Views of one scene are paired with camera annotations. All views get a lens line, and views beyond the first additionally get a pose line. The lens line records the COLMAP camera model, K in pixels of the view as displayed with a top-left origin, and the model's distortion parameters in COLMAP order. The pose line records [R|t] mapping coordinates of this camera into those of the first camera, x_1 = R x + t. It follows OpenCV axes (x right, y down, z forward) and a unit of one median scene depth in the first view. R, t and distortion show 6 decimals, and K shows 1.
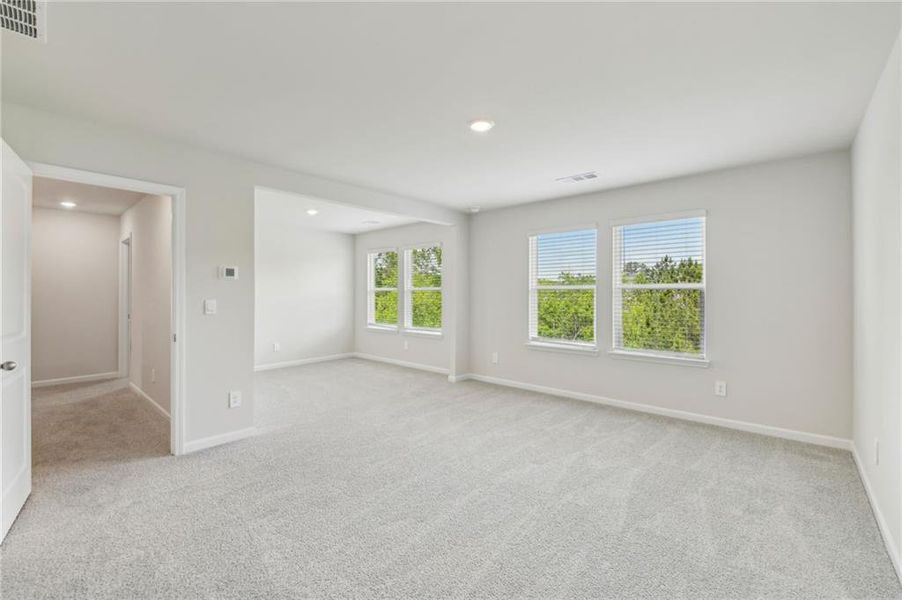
lens RADIAL K [[371.5, 0, 446.6], [0, 371.5, 294.8], [0, 0, 1]] dist [0.001096, 0.000048]
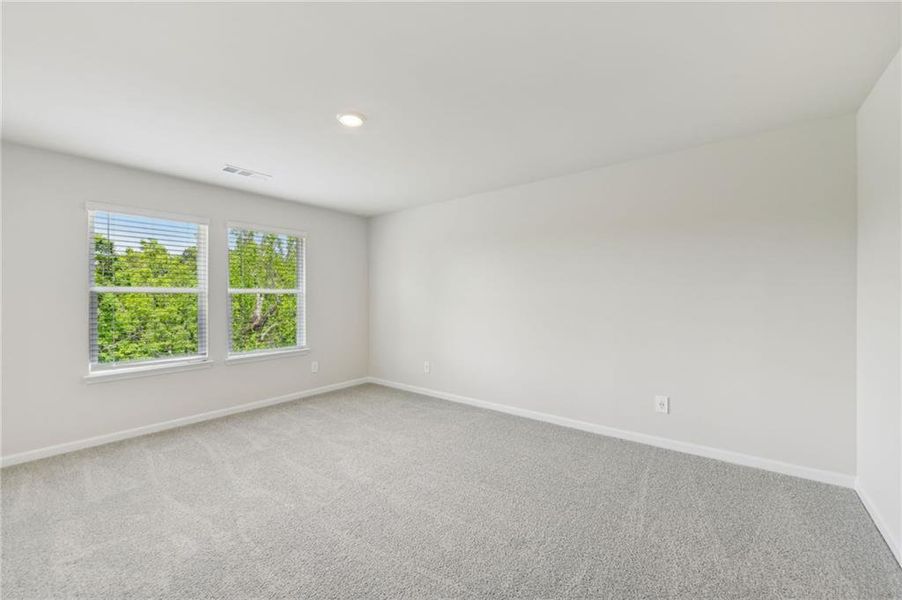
lens RADIAL K [[363.3, 0, 449.5], [0, 363.3, 299.7], [0, 0, 1]] dist [-0.003473, -0.001085]
pose [[-0.023723, -0.011841, 0.999648, -0.538180], [0.010821, 0.999868, 0.012100, -0.003194], [-0.999660, 0.011104, -0.023591, 0.491638]]
